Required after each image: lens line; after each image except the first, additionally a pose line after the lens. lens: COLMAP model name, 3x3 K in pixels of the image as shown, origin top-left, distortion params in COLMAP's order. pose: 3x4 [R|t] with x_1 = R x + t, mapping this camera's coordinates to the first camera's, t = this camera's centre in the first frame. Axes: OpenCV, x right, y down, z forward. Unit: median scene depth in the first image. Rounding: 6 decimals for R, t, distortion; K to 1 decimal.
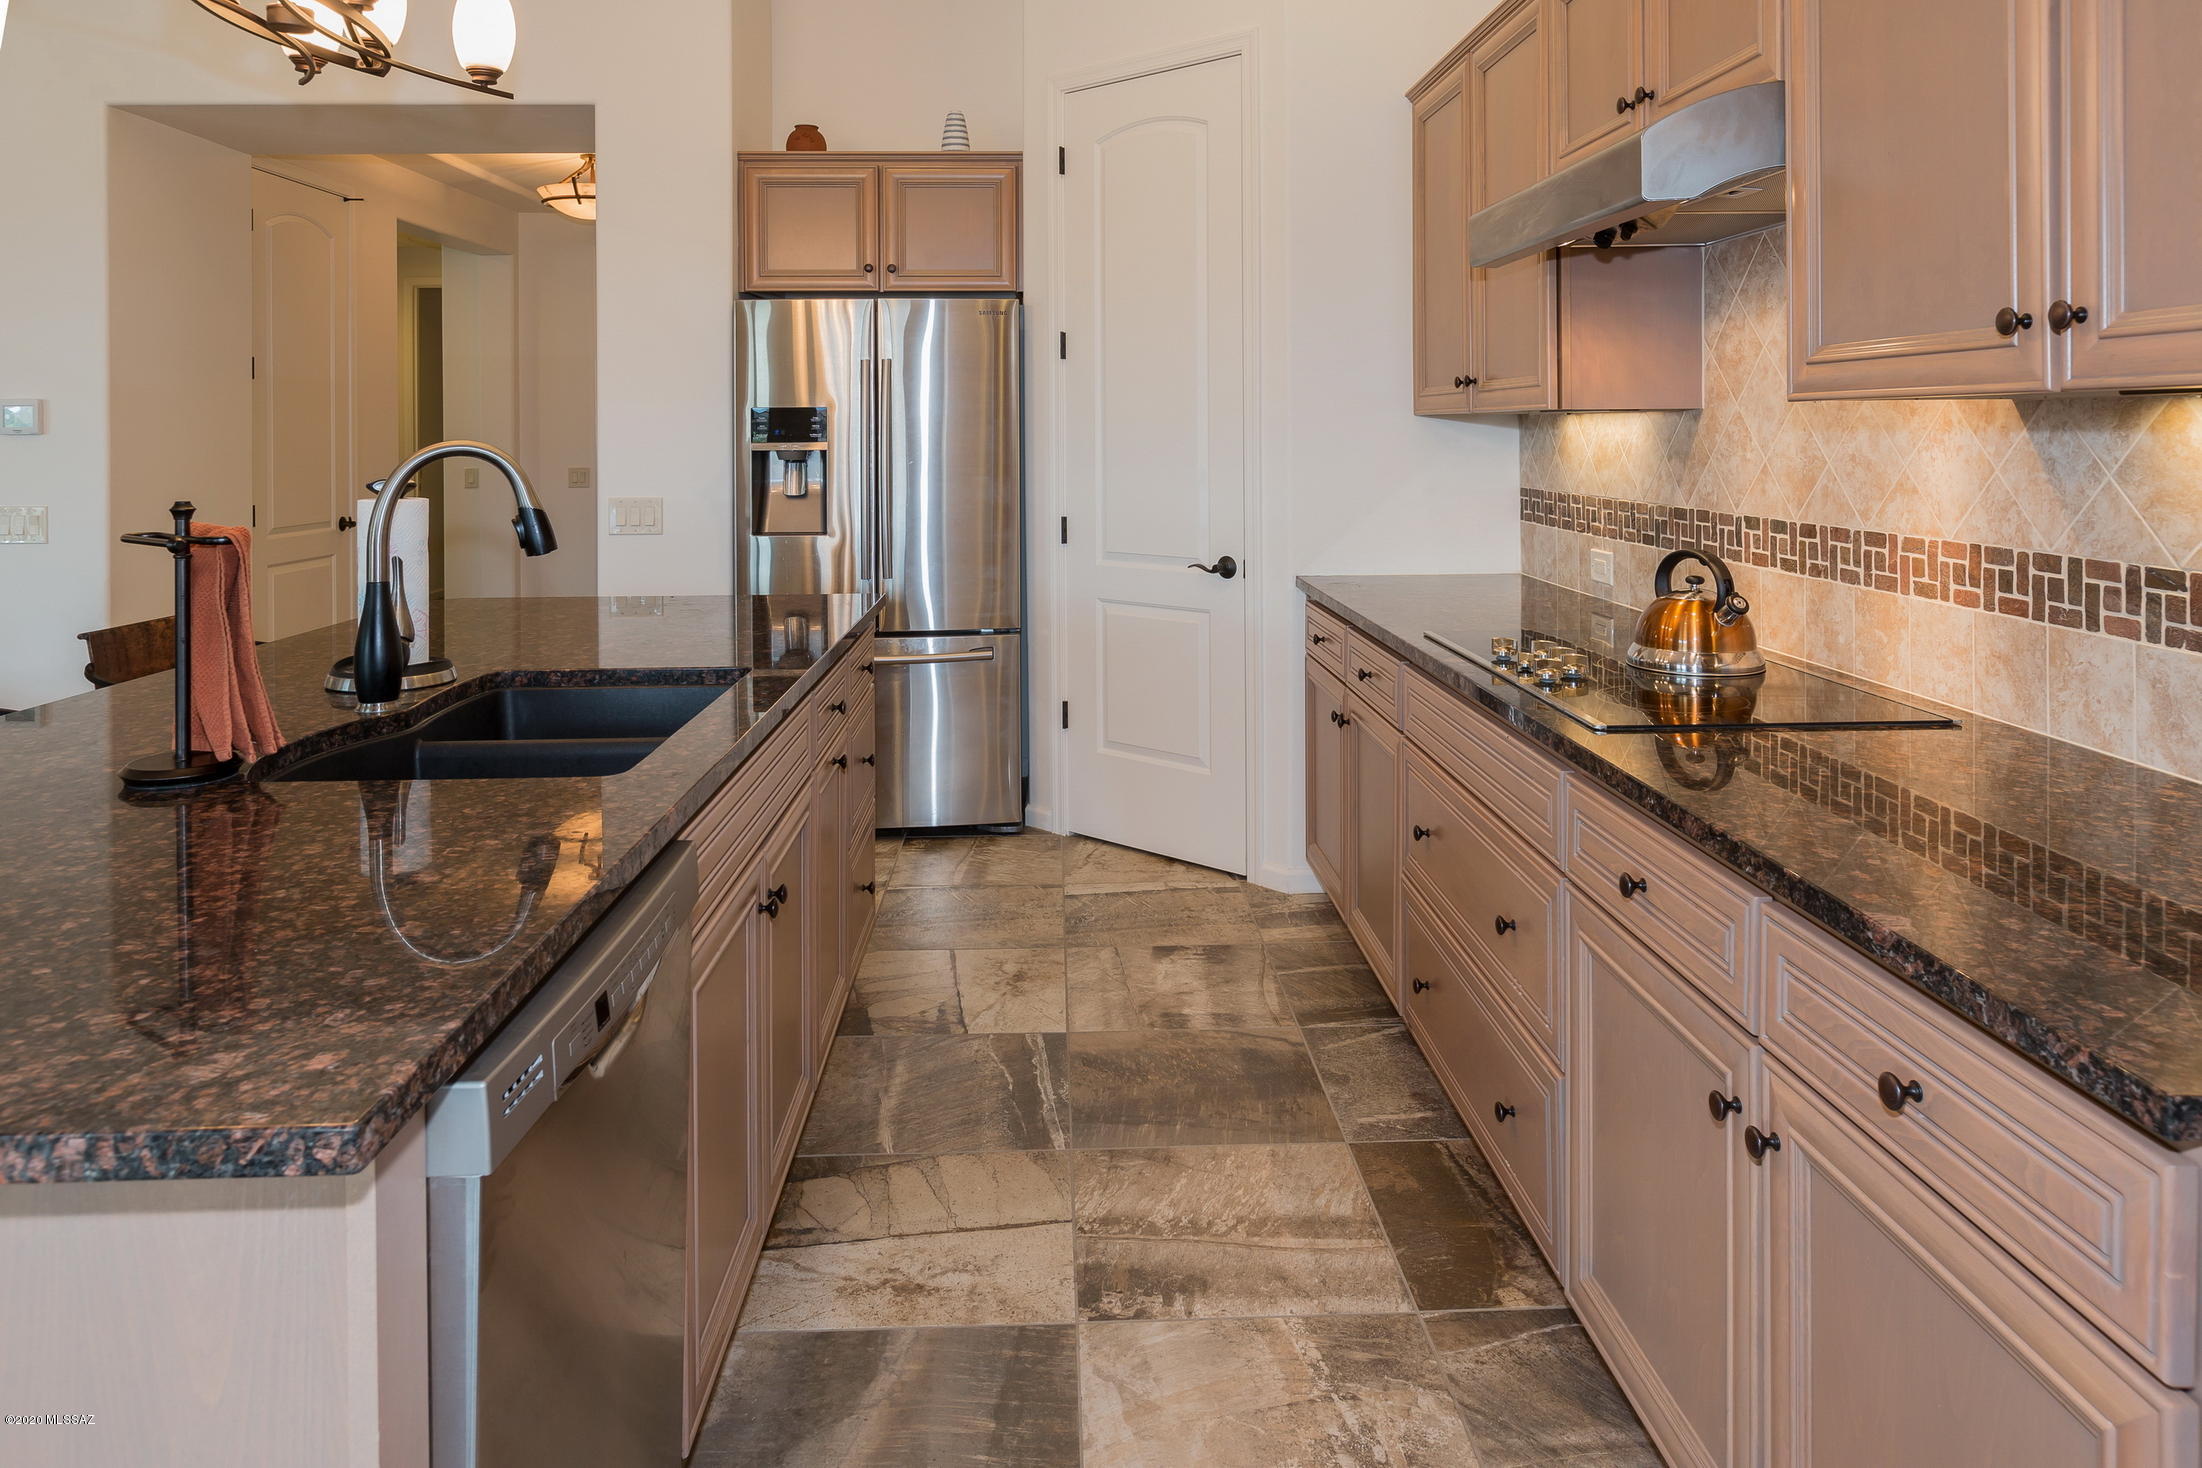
lens RADIAL K [[1426.9, 0, 1098.3], [0, 1426.9, 583.4], [0, 0, 1]] dist [-0.001146, 0.000933]
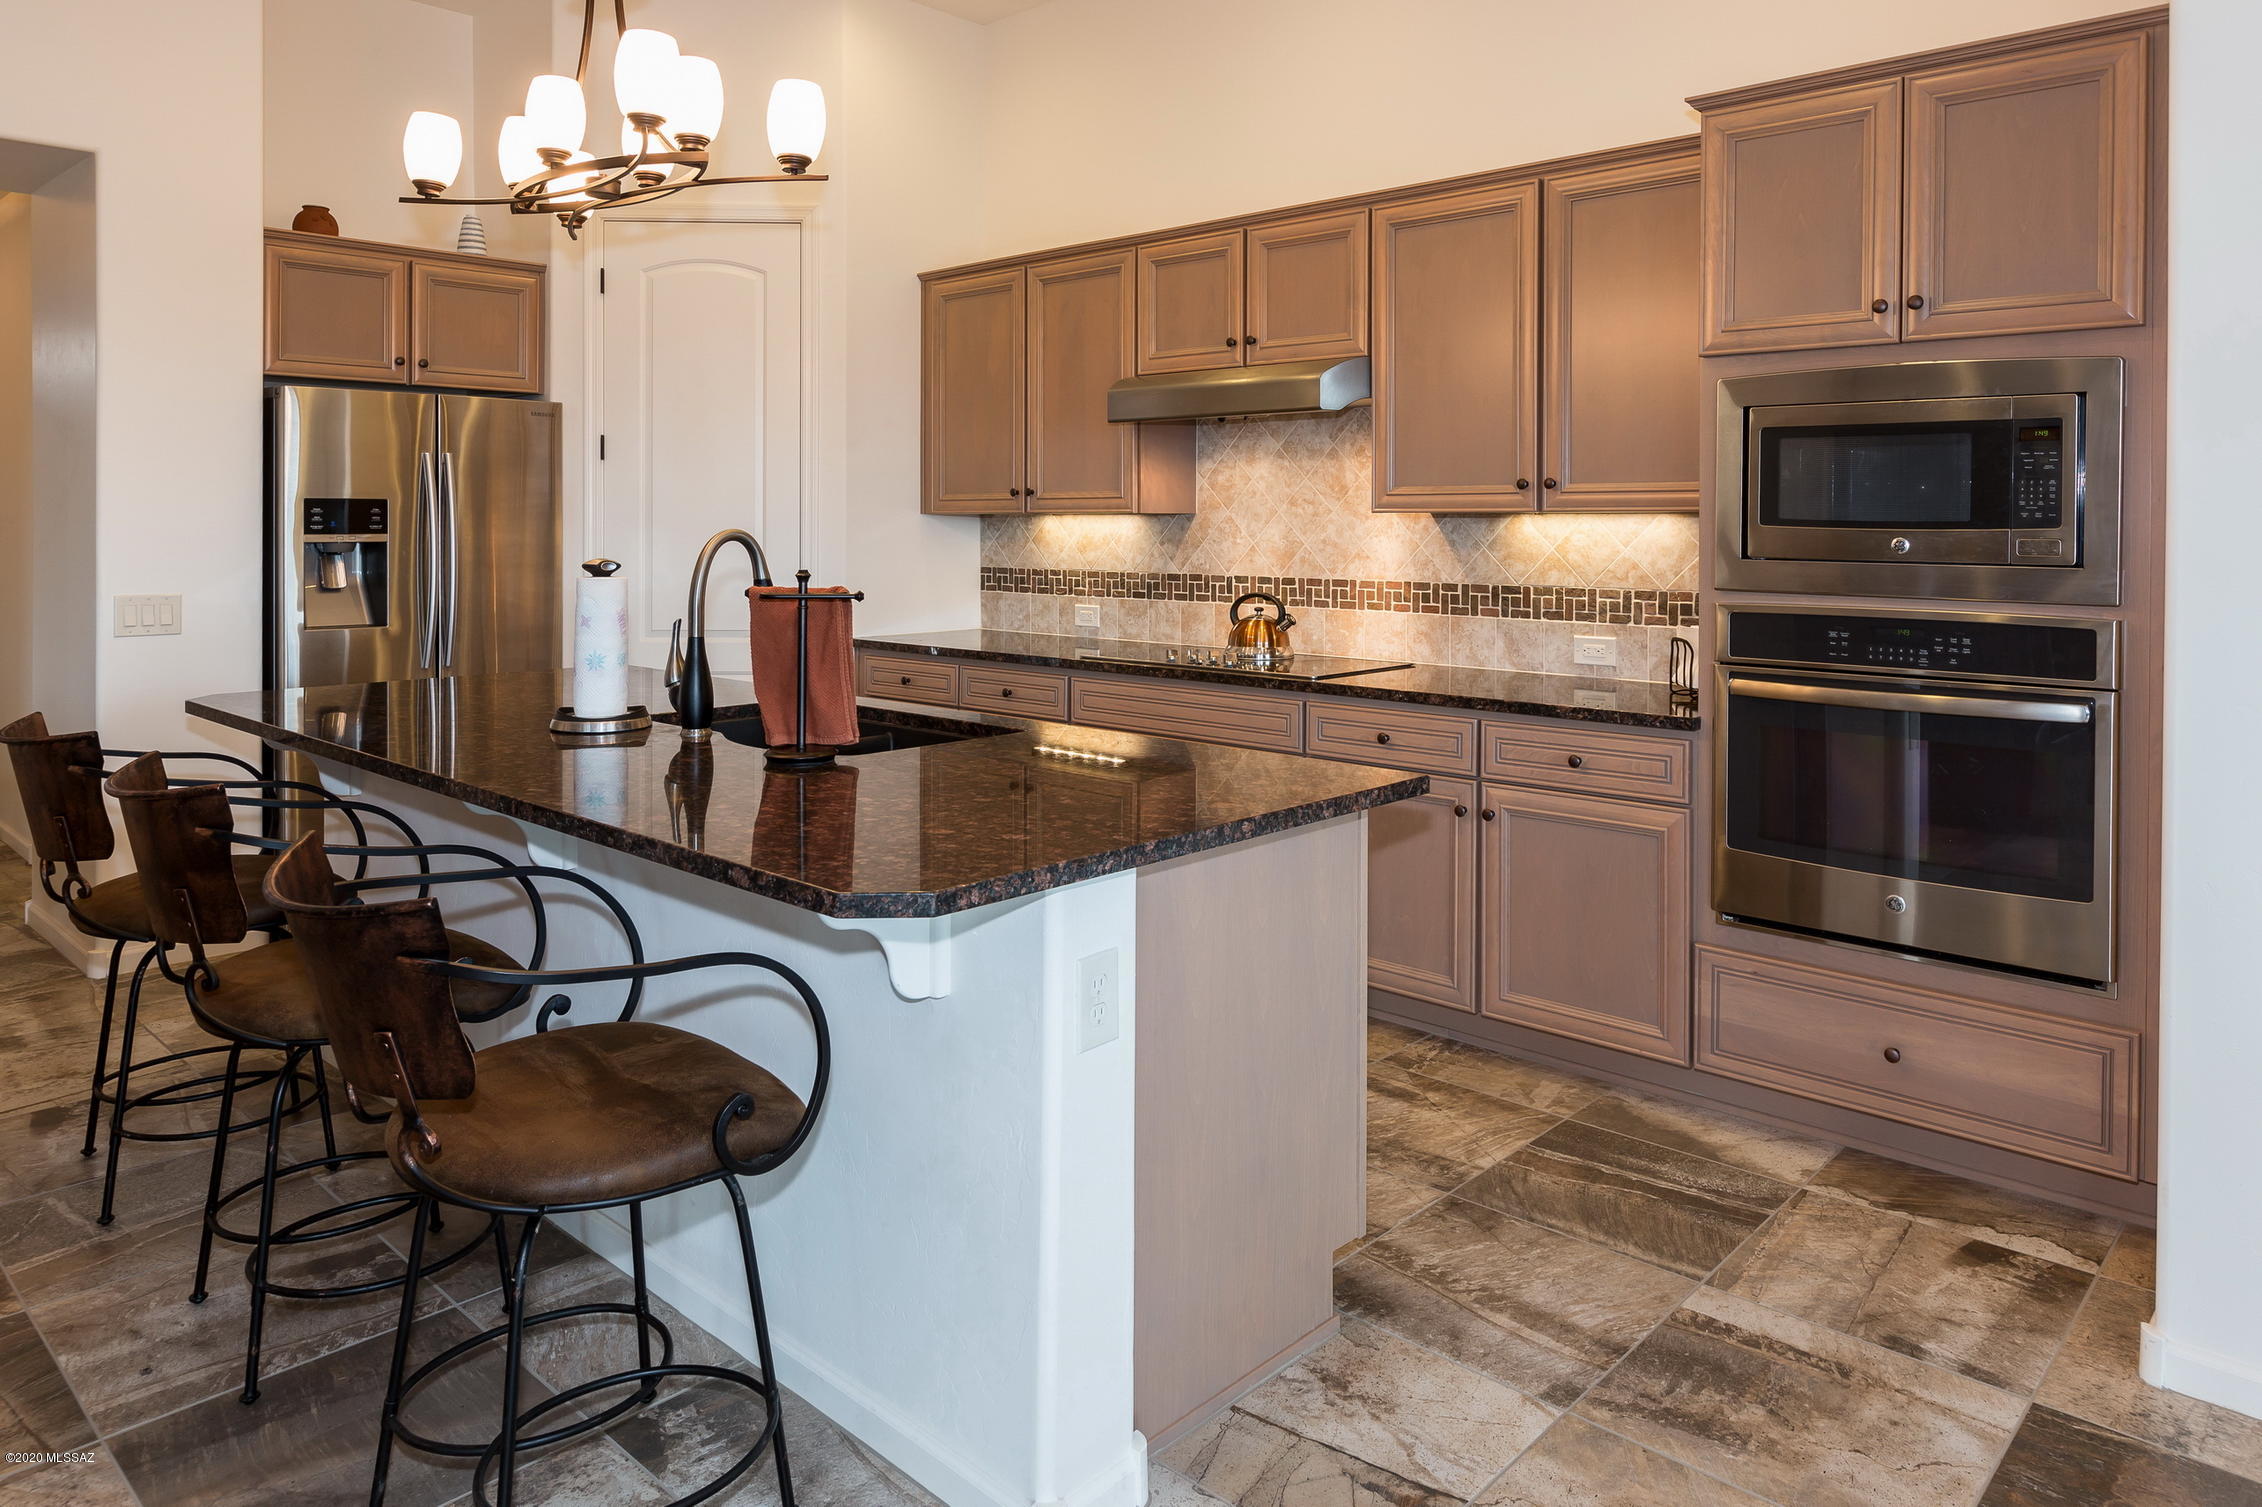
lens RADIAL K [[1429.4, 0, 1203.4], [0, 1429.4, 751.4], [0, 0, 1]] dist [-0.008253, -0.004656]
pose [[0.686829, -0.107162, 0.718876, -1.048709], [0.071368, 0.994235, 0.080024, 0.029024], [-0.723307, -0.003658, 0.690517, -0.224382]]
